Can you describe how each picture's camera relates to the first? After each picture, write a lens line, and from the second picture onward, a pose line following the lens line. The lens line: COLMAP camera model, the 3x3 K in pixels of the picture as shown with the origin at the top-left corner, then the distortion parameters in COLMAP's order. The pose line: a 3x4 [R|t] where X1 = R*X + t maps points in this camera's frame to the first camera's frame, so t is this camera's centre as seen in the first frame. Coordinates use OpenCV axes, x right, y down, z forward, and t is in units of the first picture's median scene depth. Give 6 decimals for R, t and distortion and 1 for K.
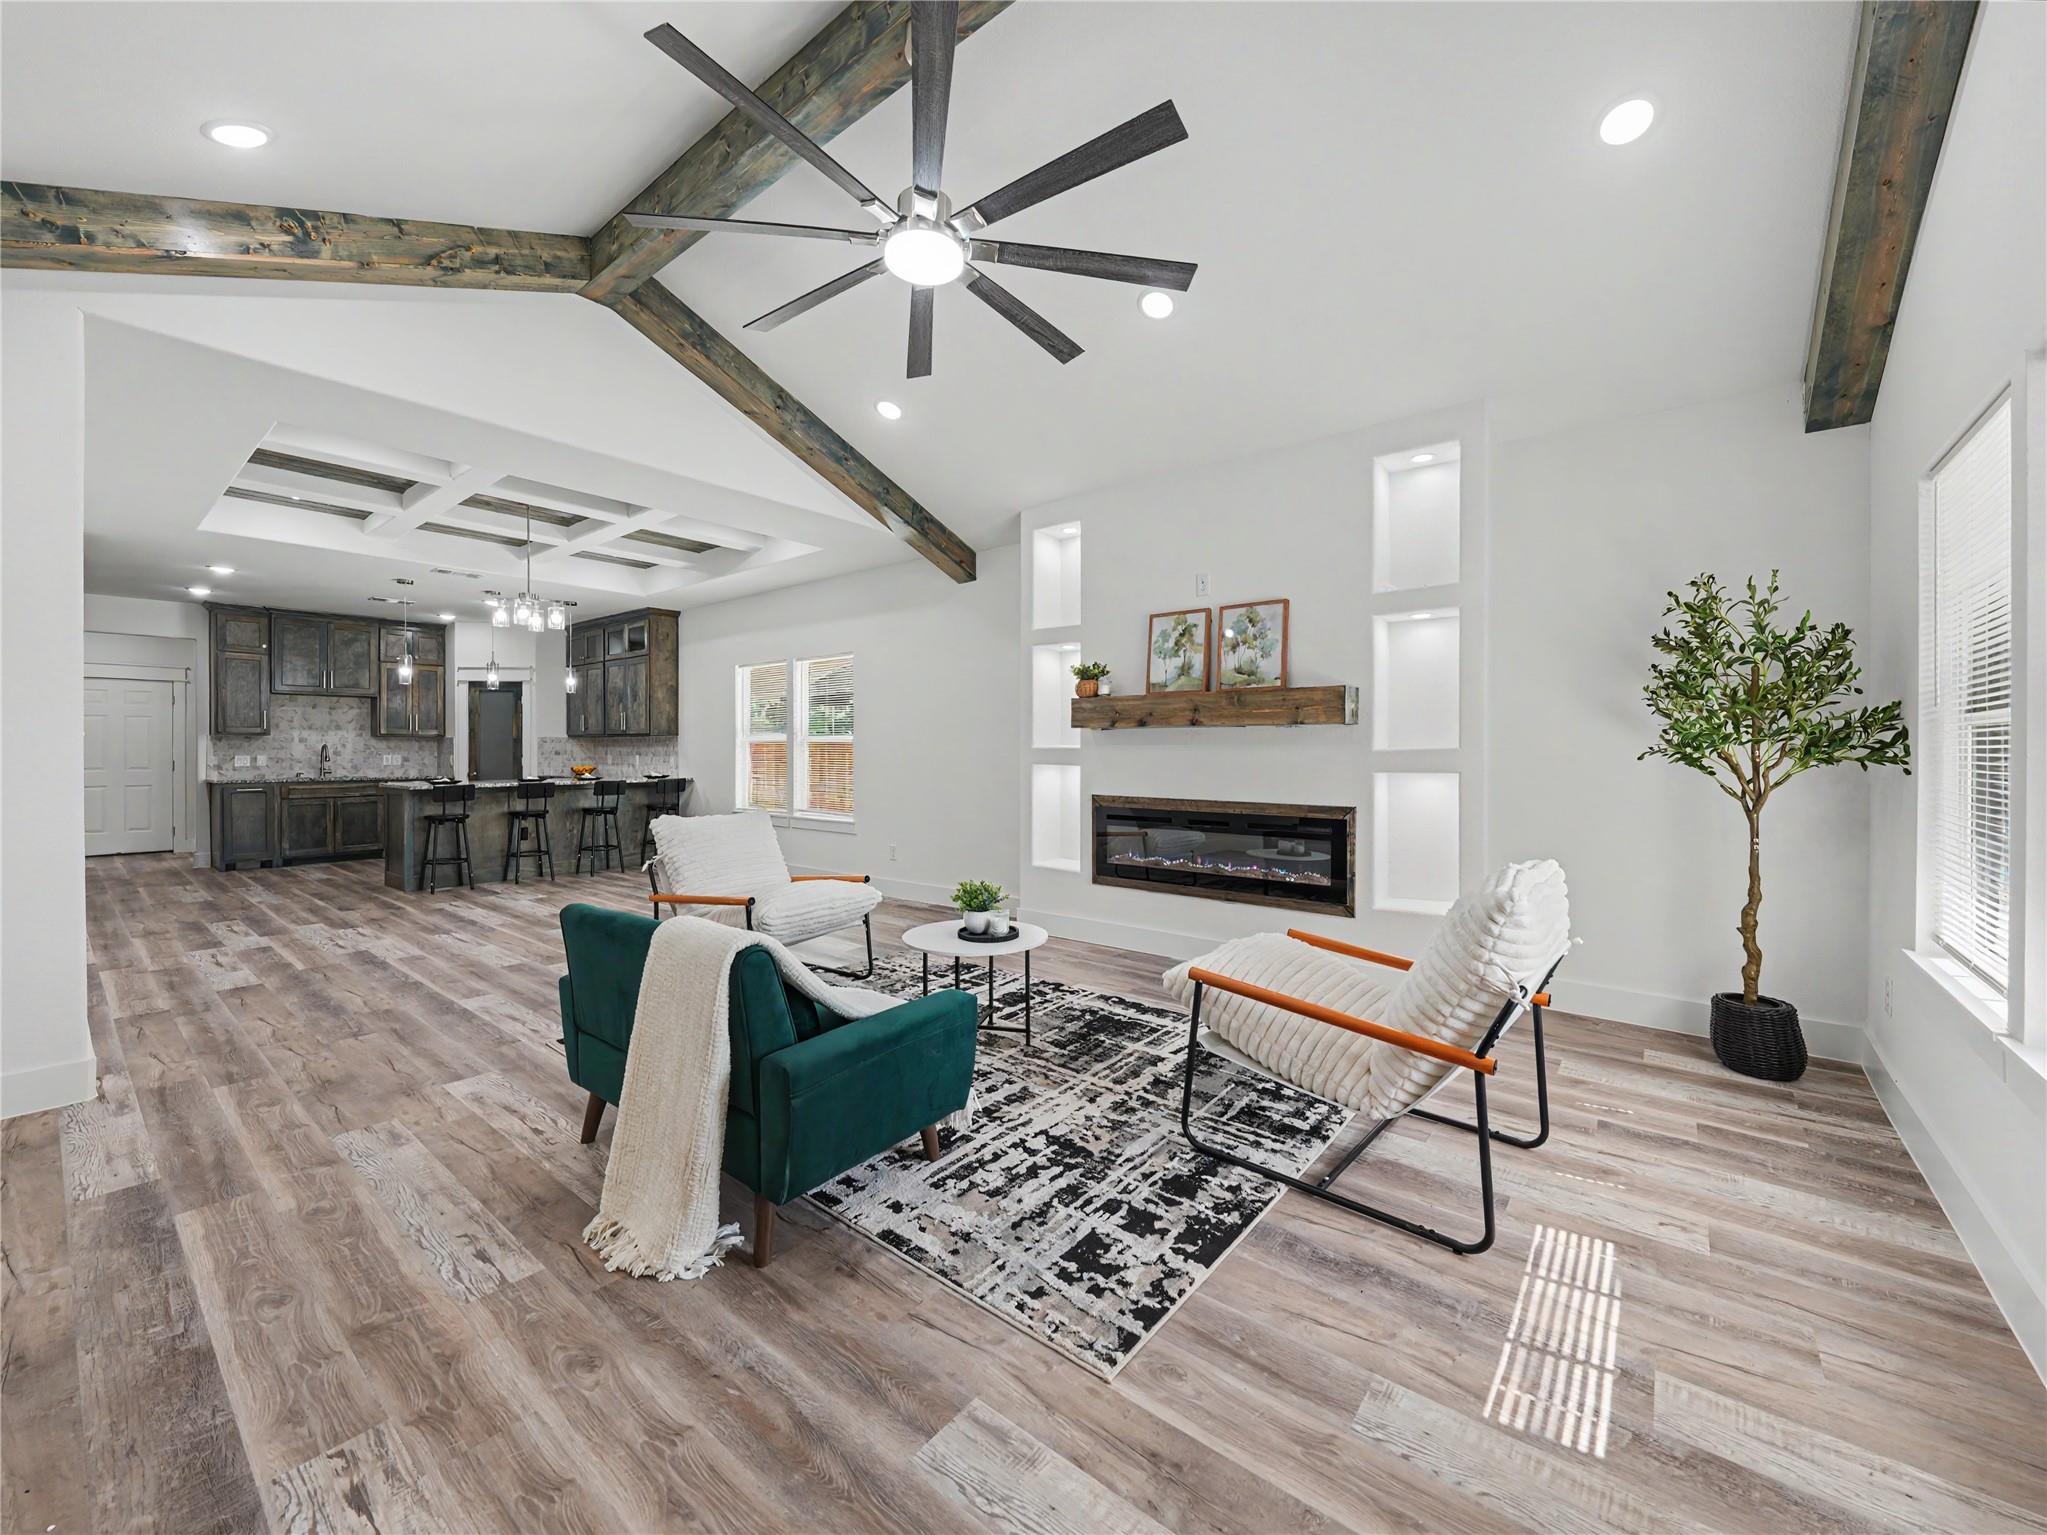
lens RADIAL K [[787.1, 0, 1022.8], [0, 787.1, 755.8], [0, 0, 1]] dist [-0.003055, -0.000656]
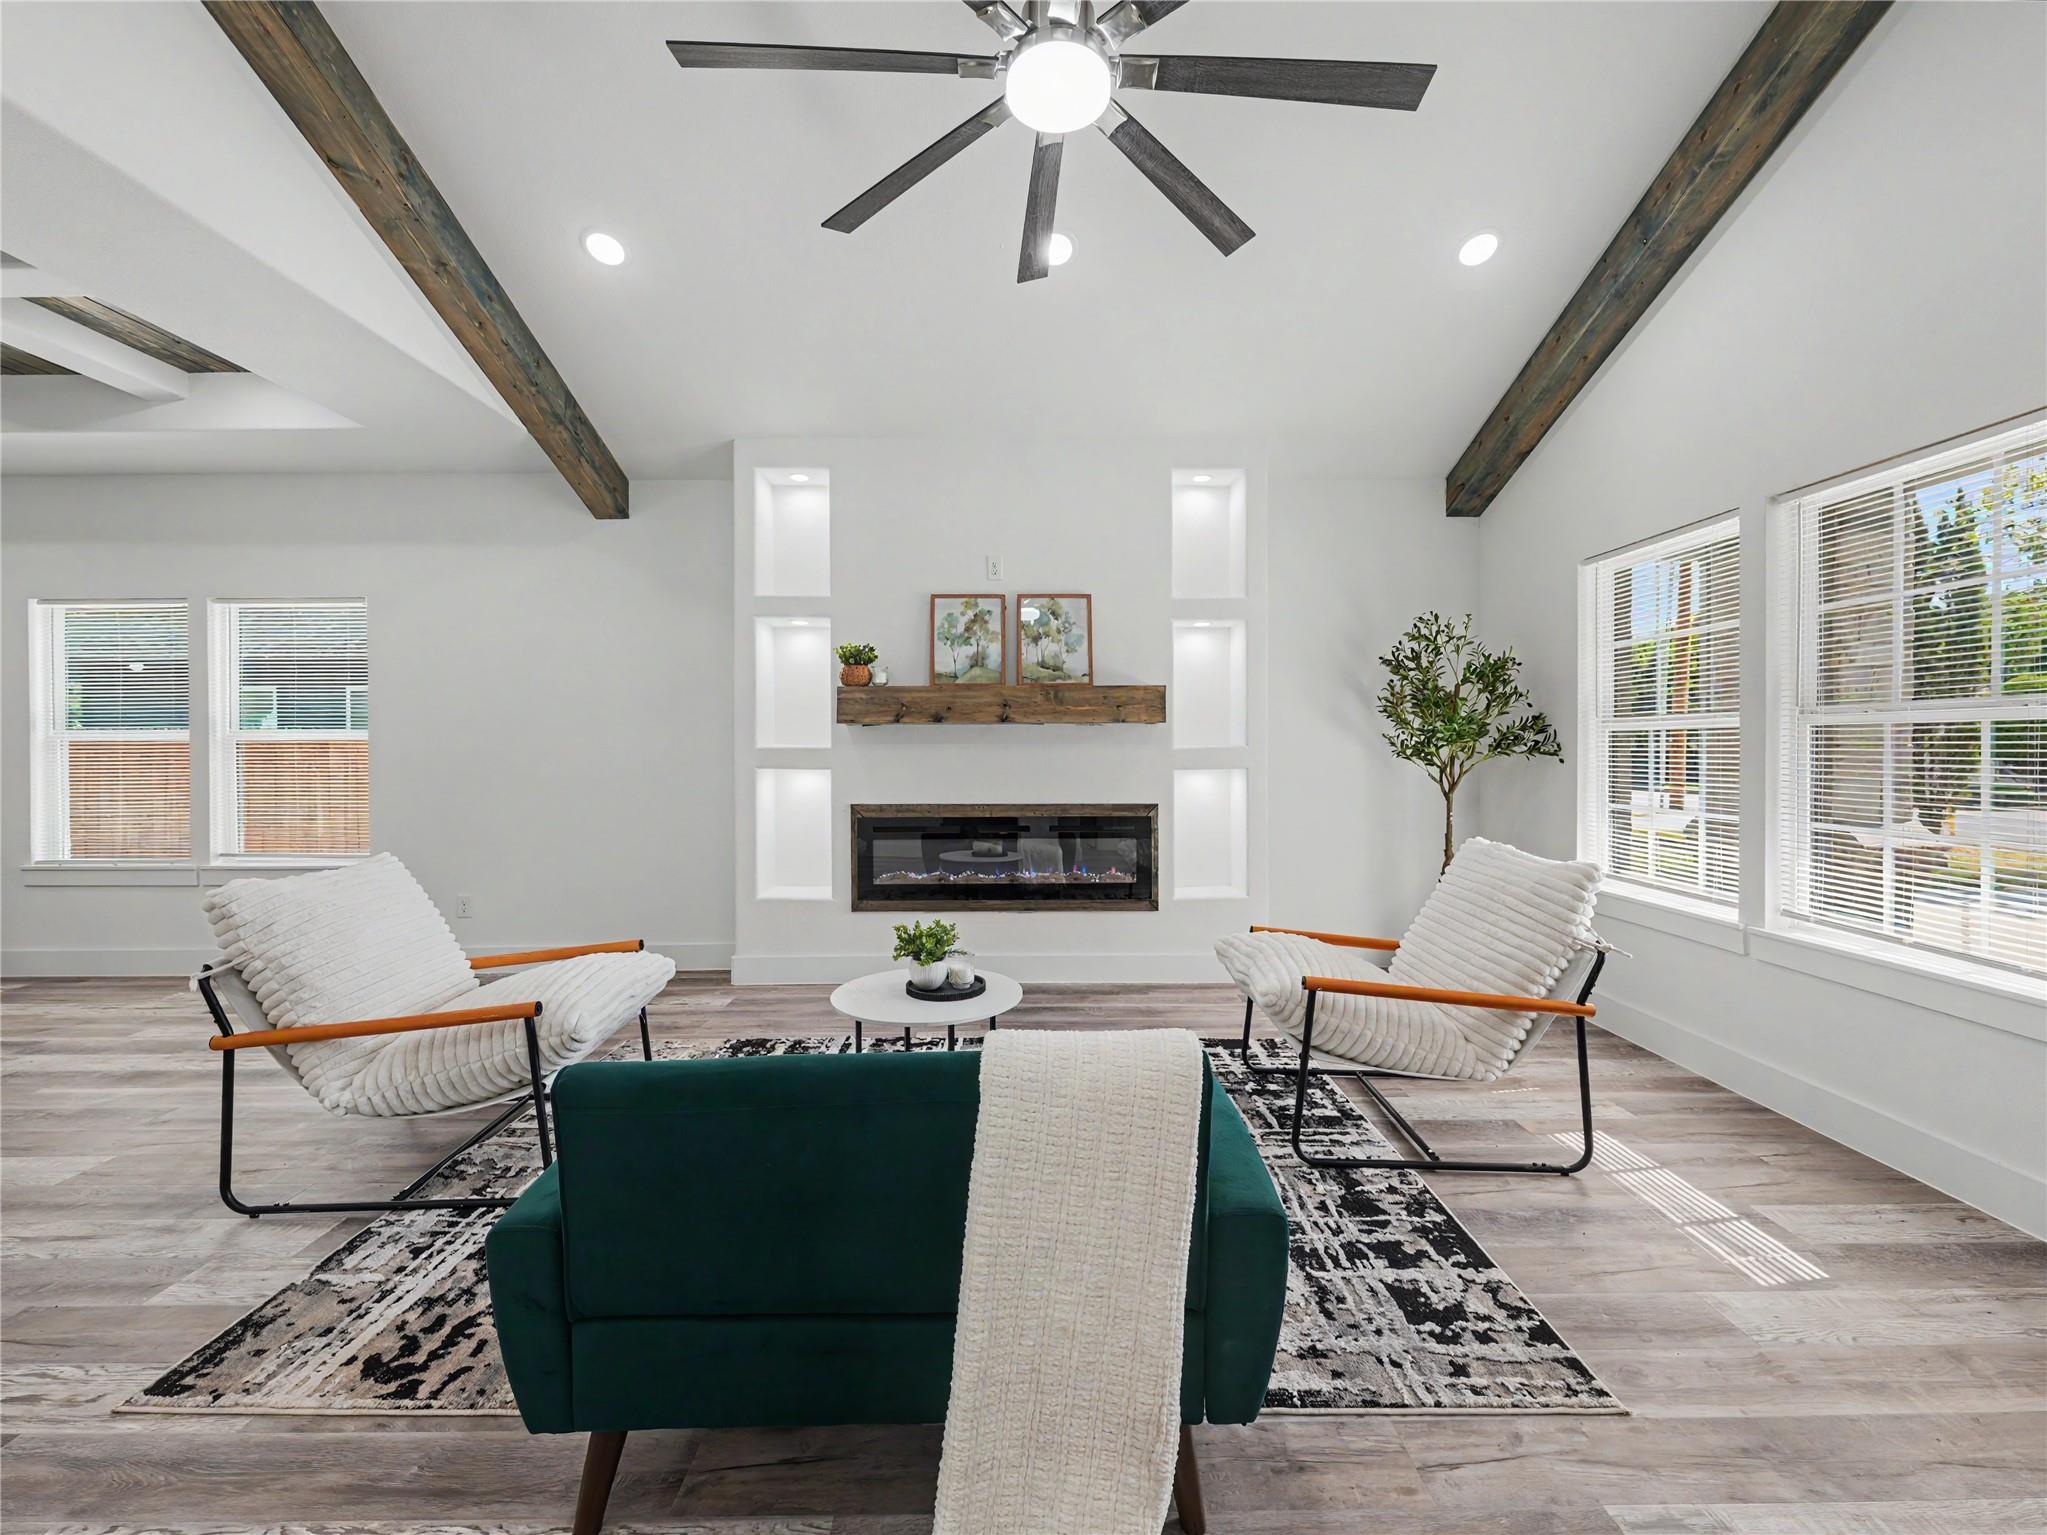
lens RADIAL K [[842.1, 0, 1027.5], [0, 842.1, 757.2], [0, 0, 1]] dist [0.000756, -0.001579]
pose [[0.779708, -0.011877, 0.626031, -0.351170], [0.010328, 0.999928, 0.006108, -0.003549], [-0.626058, 0.001703, 0.779774, 0.213329]]
